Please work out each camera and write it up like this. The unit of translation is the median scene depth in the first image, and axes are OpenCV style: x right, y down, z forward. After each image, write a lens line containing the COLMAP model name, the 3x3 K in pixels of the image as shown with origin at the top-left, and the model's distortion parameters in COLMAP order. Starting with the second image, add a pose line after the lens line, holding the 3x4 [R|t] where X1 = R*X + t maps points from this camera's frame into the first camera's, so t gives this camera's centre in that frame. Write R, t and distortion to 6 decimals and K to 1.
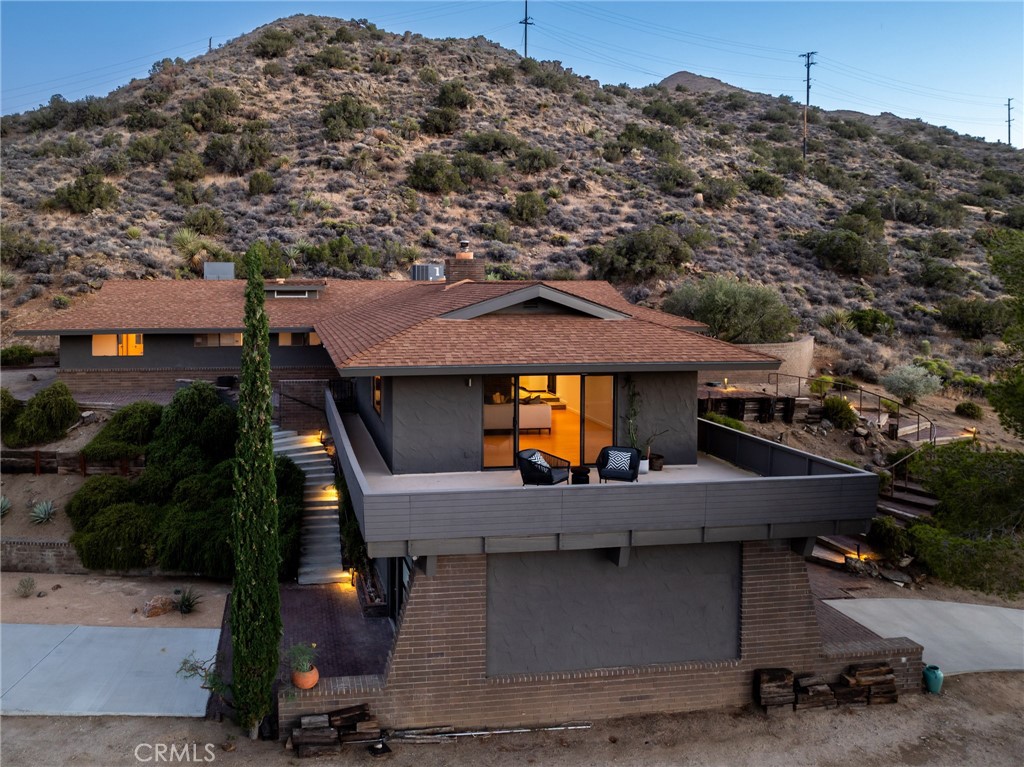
lens RADIAL K [[808.7, 0, 383.4], [0, 808.7, 299.4], [0, 0, 1]] dist [-0.036060, -0.001754]
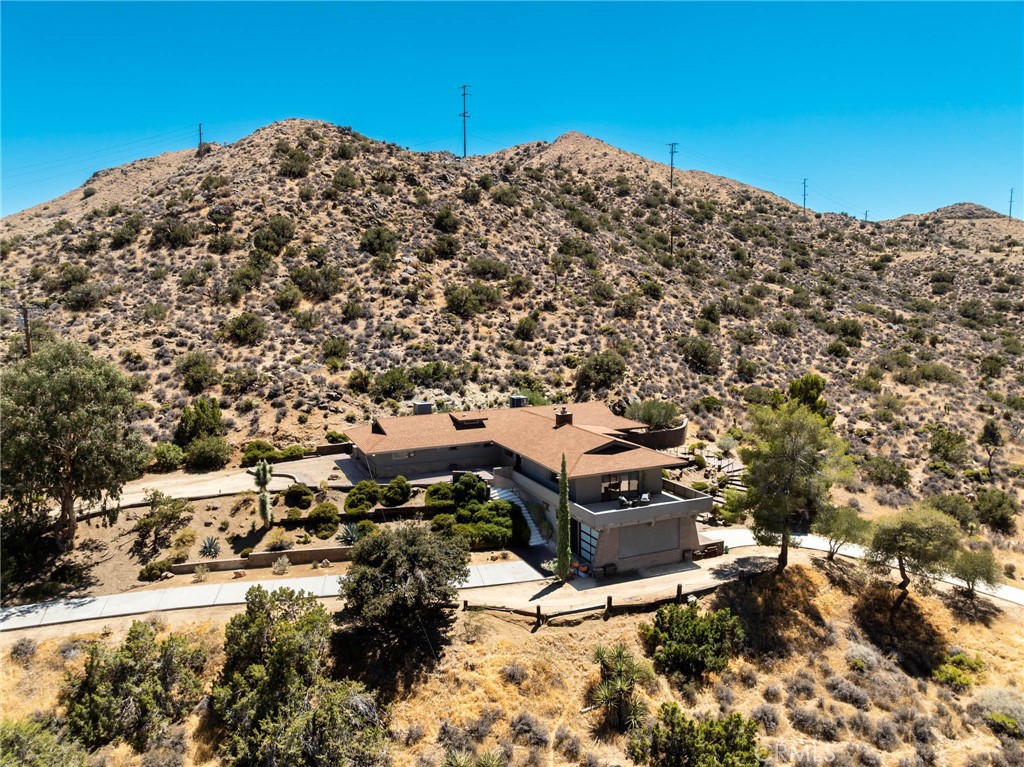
lens RADIAL K [[772.2, 0, 512.0], [0, 772.2, 383.5], [0, 0, 1]] dist [-0.036795, -0.004883]
pose [[0.956795, -0.047108, 0.286921, -0.249867], [0.017270, 0.994253, 0.105651, -0.136044], [-0.290250, -0.096132, 0.952110, -0.408857]]
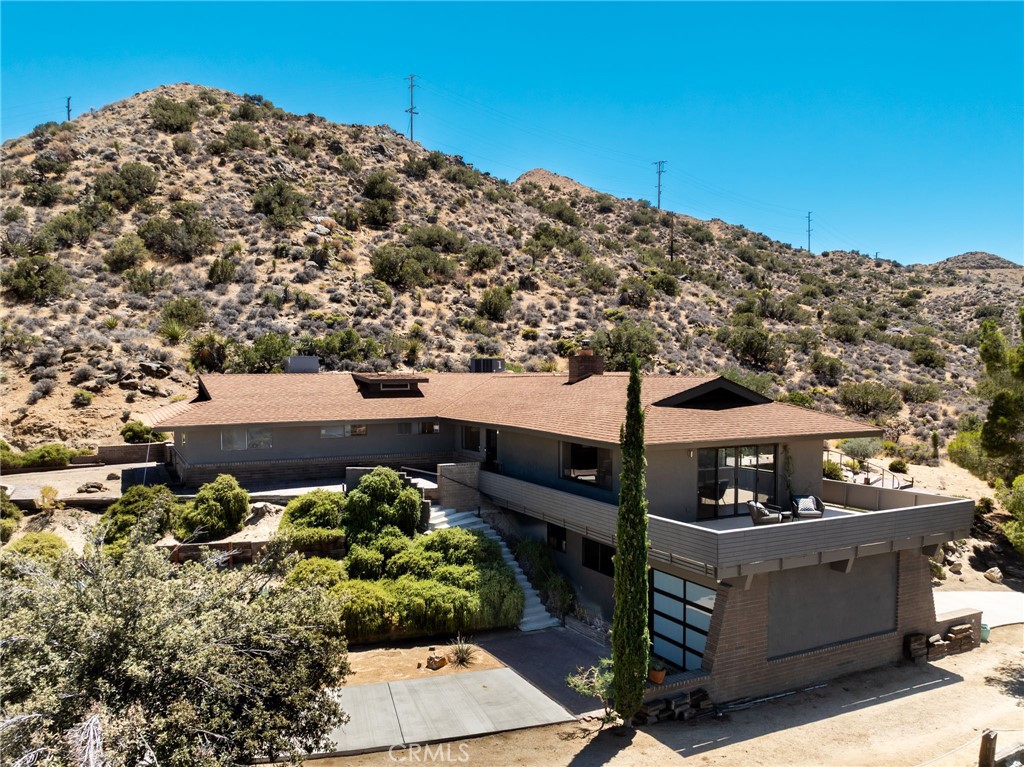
lens RADIAL K [[824.9, 0, 511.1], [0, 824.9, 415.5], [0, 0, 1]] dist [-0.038497, -0.005832]
pose [[0.940141, -0.024537, 0.339901, -0.144184], [0.012909, 0.999253, 0.036429, -0.002975], [-0.340541, -0.029861, 0.939755, -0.034764]]
